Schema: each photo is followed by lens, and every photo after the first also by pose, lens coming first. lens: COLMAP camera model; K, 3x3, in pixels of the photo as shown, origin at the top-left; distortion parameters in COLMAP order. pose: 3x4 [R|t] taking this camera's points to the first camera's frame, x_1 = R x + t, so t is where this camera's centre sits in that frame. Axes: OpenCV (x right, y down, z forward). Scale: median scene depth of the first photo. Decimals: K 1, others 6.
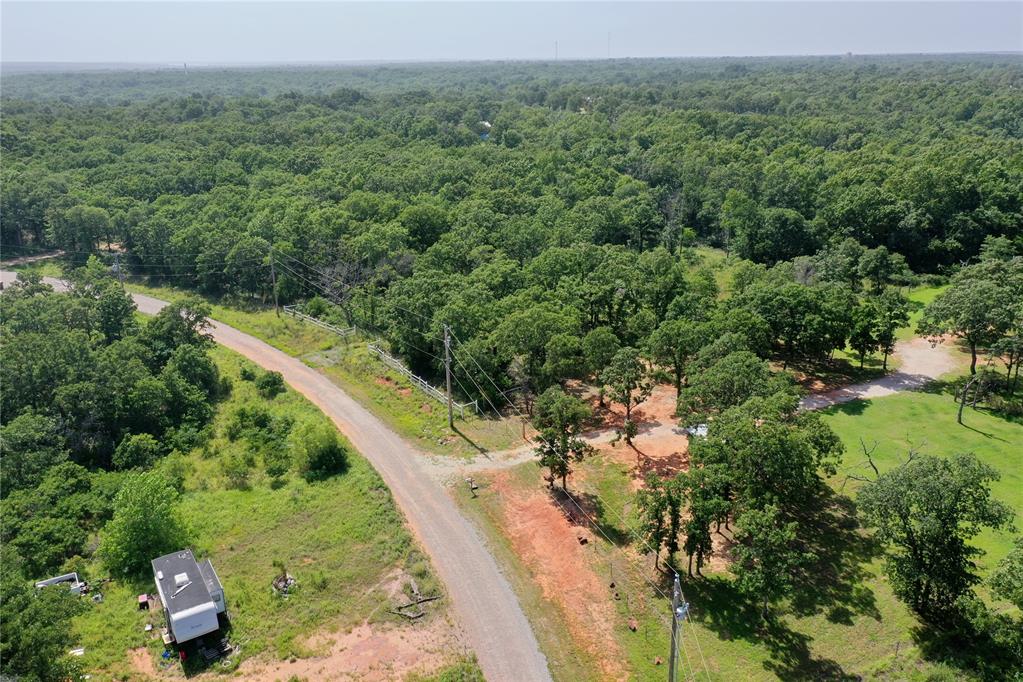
lens RADIAL K [[806.9, 0, 510.4], [0, 806.9, 341.3], [0, 0, 1]] dist [0.010598, 0.004294]
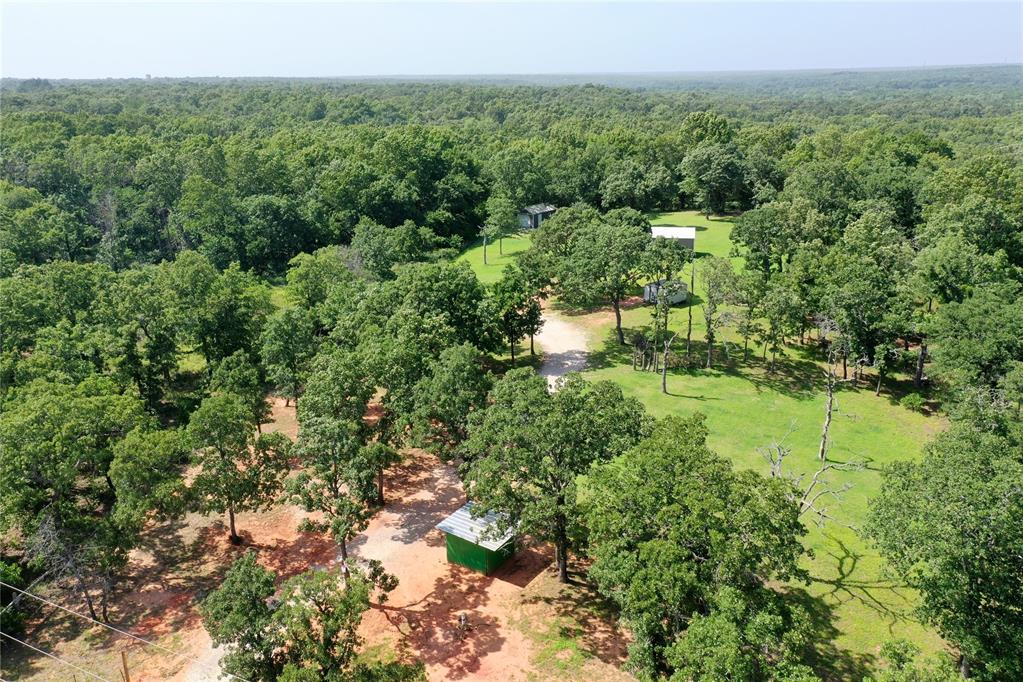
lens RADIAL K [[806.9, 0, 508.3], [0, 806.9, 346.4], [0, 0, 1]] dist [0.010598, 0.004294]
pose [[0.709752, -0.224387, 0.667759, -0.077411], [0.239627, 0.968289, 0.070677, -0.035709], [-0.662443, 0.109850, 0.741015, 0.452031]]
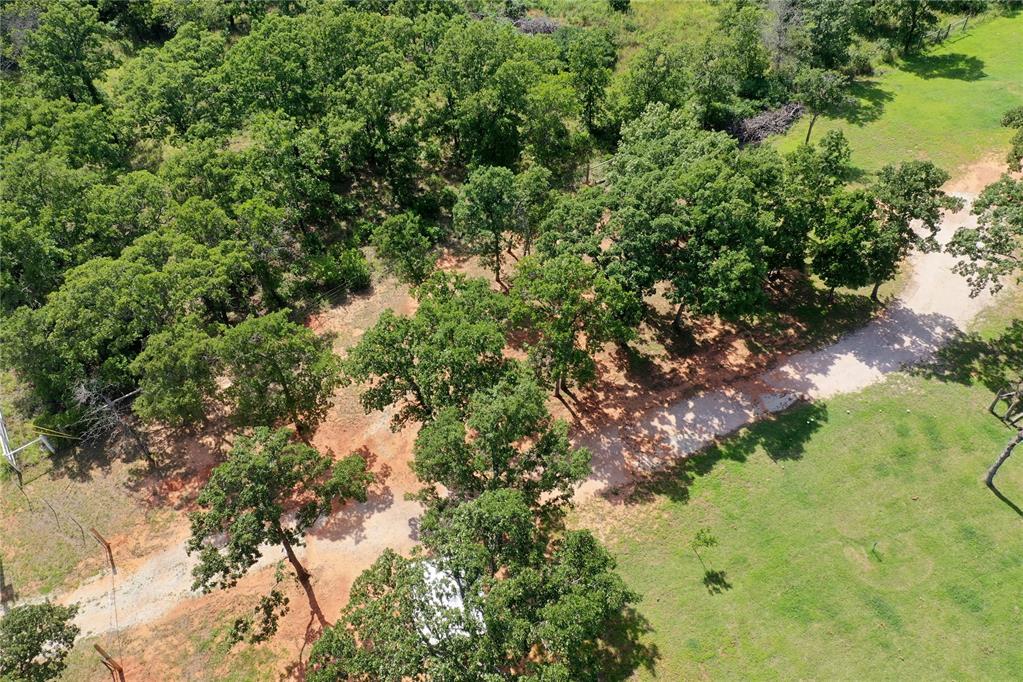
lens RADIAL K [[806.9, 0, 508.6], [0, 806.9, 336.6], [0, 0, 1]] dist [0.010598, 0.004294]
pose [[0.999932, -0.007479, -0.008908, 0.235566], [0.010694, 0.892368, 0.451181, -0.192536], [0.004575, -0.451246, 0.892388, 0.531976]]
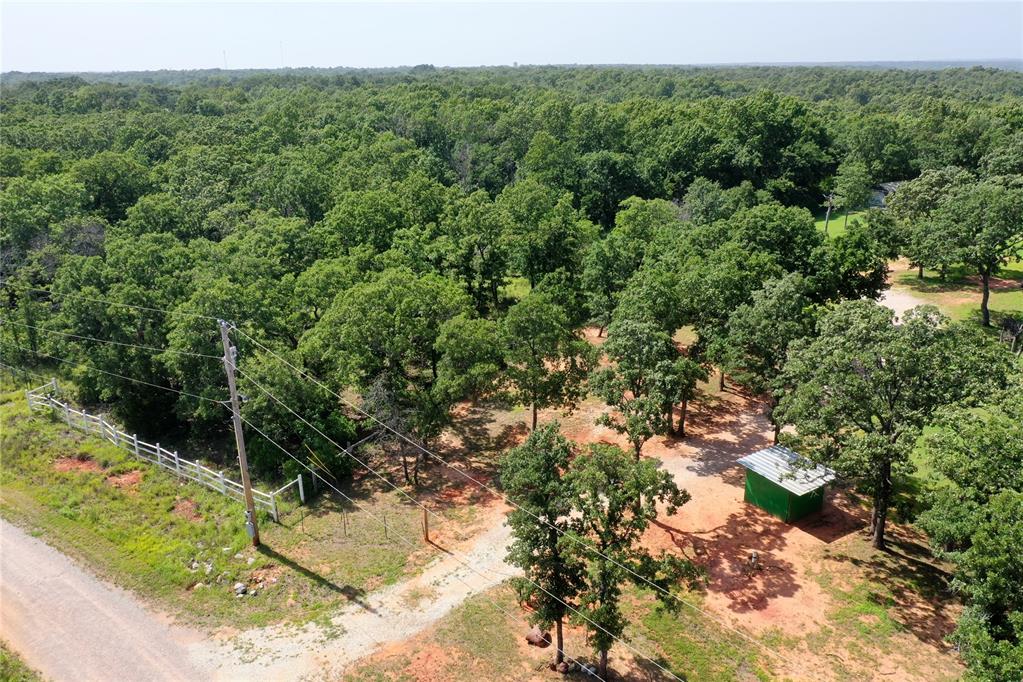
lens RADIAL K [[806.9, 0, 508.9], [0, 806.9, 343.4], [0, 0, 1]] dist [0.010598, 0.004294]
pose [[0.930392, -0.120085, 0.346337, -0.076464], [0.124669, 0.992157, 0.009101, 0.006106], [-0.344714, 0.034710, 0.938066, 0.468197]]
